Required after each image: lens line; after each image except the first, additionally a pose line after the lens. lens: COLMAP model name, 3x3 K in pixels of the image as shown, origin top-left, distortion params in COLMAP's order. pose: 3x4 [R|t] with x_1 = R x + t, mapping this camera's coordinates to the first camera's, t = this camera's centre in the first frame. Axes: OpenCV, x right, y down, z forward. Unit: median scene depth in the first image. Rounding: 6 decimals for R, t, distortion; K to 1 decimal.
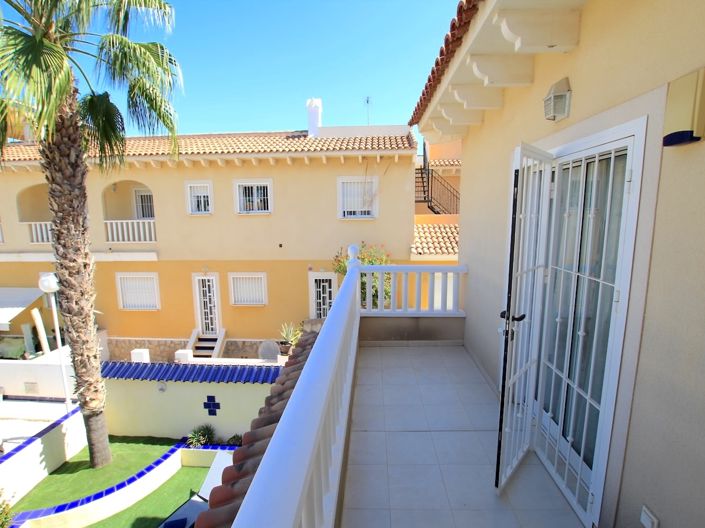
lens RADIAL K [[355.3, 0, 352.5], [0, 355.3, 264.0], [0, 0, 1]] dist [-0.038182, 0.010459]
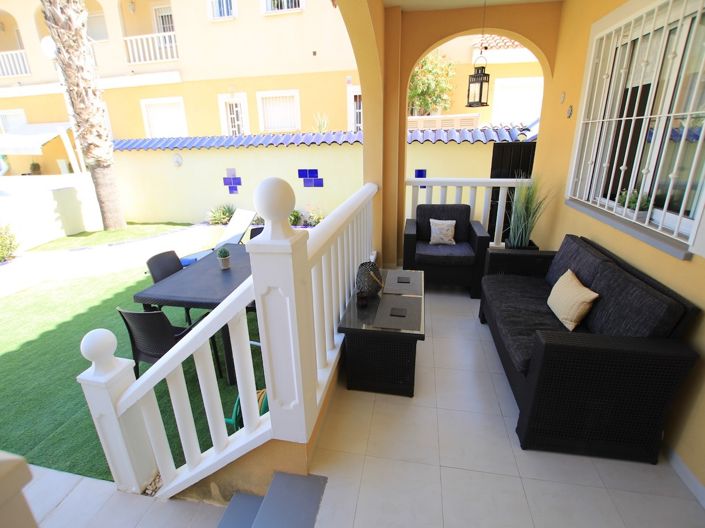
lens RADIAL K [[353.7, 0, 349.1], [0, 353.7, 262.4], [0, 0, 1]] dist [-0.072847, 0.023772]
pose [[0.992328, 0.029321, -0.120106, -0.009131], [-0.006368, 0.982302, 0.187194, 0.432475], [0.123469, -0.184993, 0.974953, 0.165598]]
